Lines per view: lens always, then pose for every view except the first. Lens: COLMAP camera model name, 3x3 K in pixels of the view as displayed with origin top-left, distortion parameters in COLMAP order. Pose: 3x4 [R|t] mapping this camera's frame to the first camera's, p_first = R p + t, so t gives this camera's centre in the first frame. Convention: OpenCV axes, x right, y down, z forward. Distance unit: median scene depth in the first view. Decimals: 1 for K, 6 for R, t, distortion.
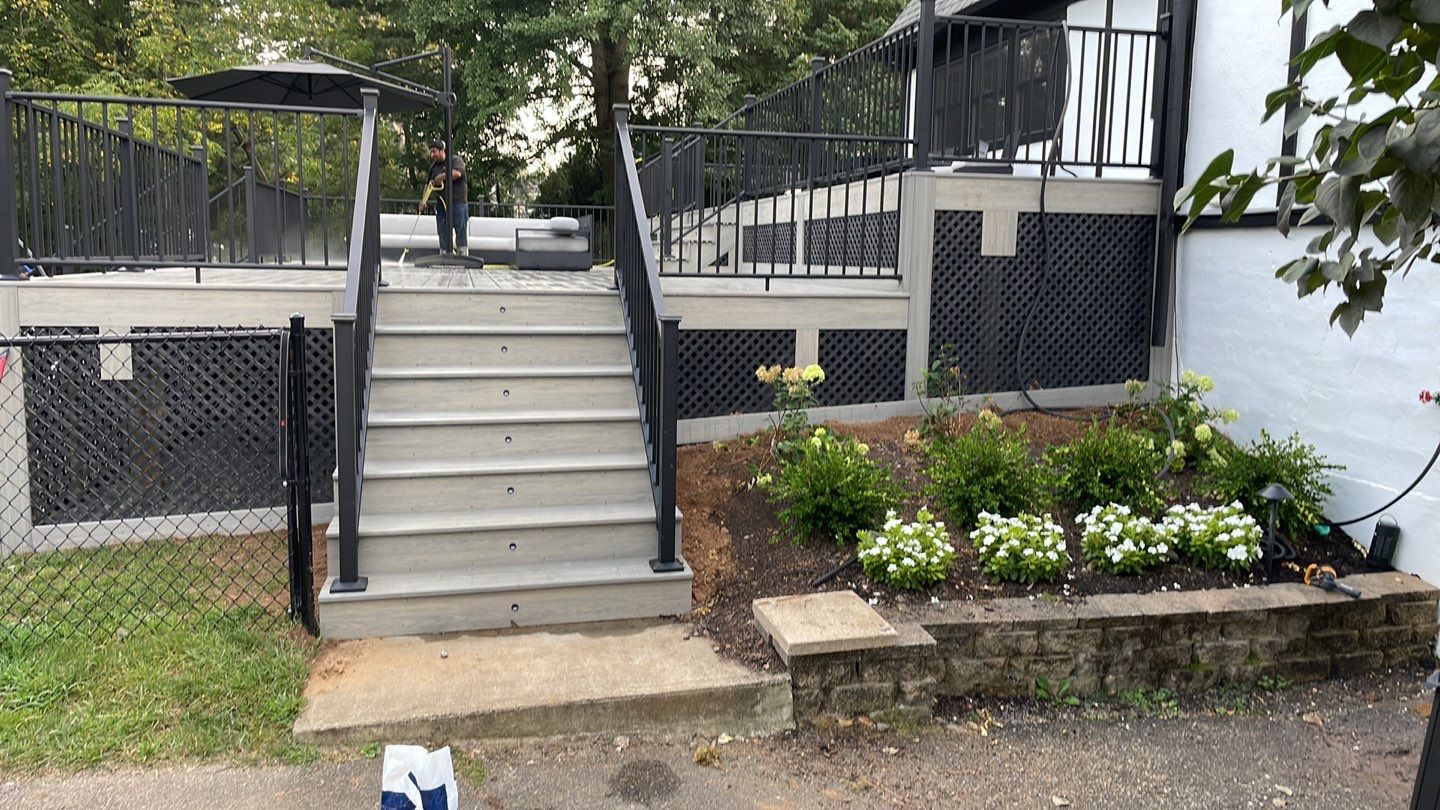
lens RADIAL K [[1048.9, 0, 720.0], [0, 1048.9, 405.0], [0, 0, 1]] dist [0.082484, -0.114056]
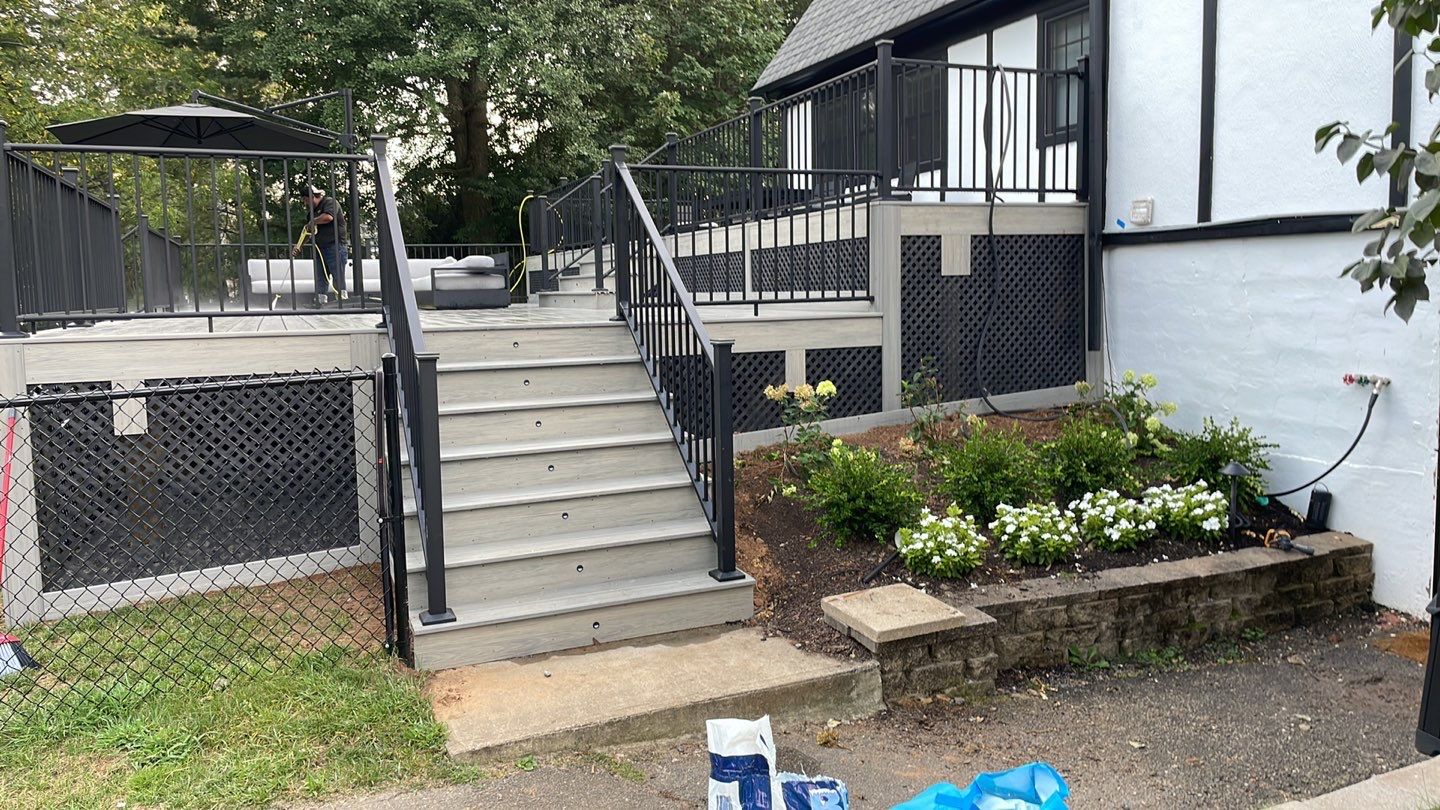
lens RADIAL K [[1048.9, 0, 720.0], [0, 1048.9, 405.0], [0, 0, 1]] dist [0.082484, -0.114056]
pose [[0.986271, -0.056767, 0.155073, -0.206609], [0.061386, 0.997797, -0.025160, 0.007467], [-0.153304, 0.034334, 0.987582, -0.052788]]
